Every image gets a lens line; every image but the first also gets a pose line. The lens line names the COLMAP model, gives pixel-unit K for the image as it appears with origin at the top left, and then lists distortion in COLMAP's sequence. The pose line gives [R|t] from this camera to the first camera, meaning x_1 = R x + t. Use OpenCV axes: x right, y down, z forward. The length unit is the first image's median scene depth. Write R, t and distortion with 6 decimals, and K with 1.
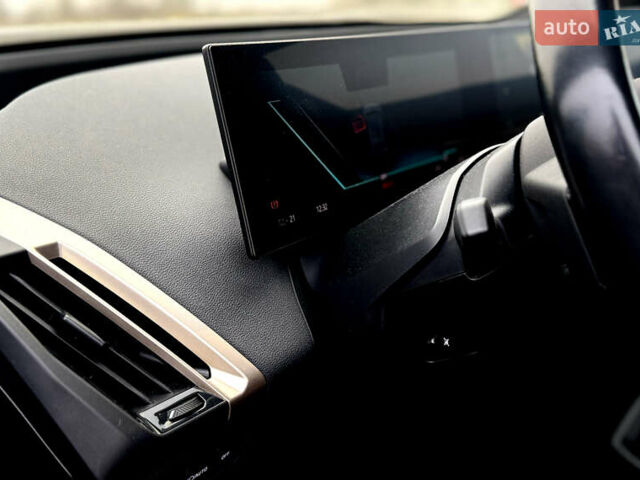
lens RADIAL K [[1011.5, 0, 320.0], [0, 1011.5, 240.0], [0, 0, 1]] dist [0.195296, 0.016838]
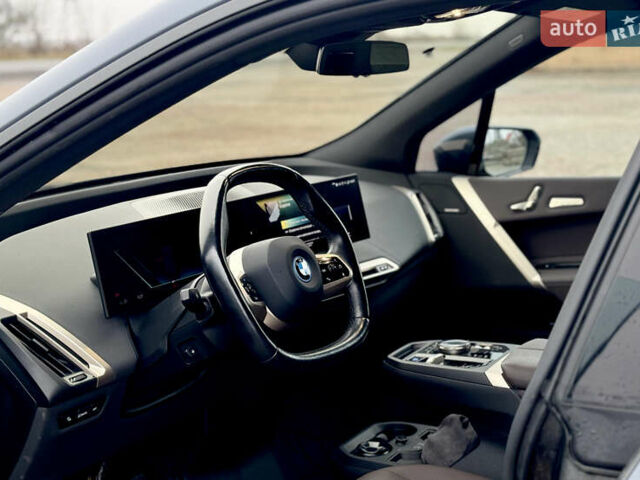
lens RADIAL K [[1011.5, 0, 320.0], [0, 1011.5, 240.0], [0, 0, 1]] dist [0.195296, 0.016838]
pose [[0.989761, -0.015786, 0.141858, 0.092151], [0.030013, 0.994663, -0.098715, 0.090445], [-0.139543, 0.101961, 0.984953, -1.486962]]
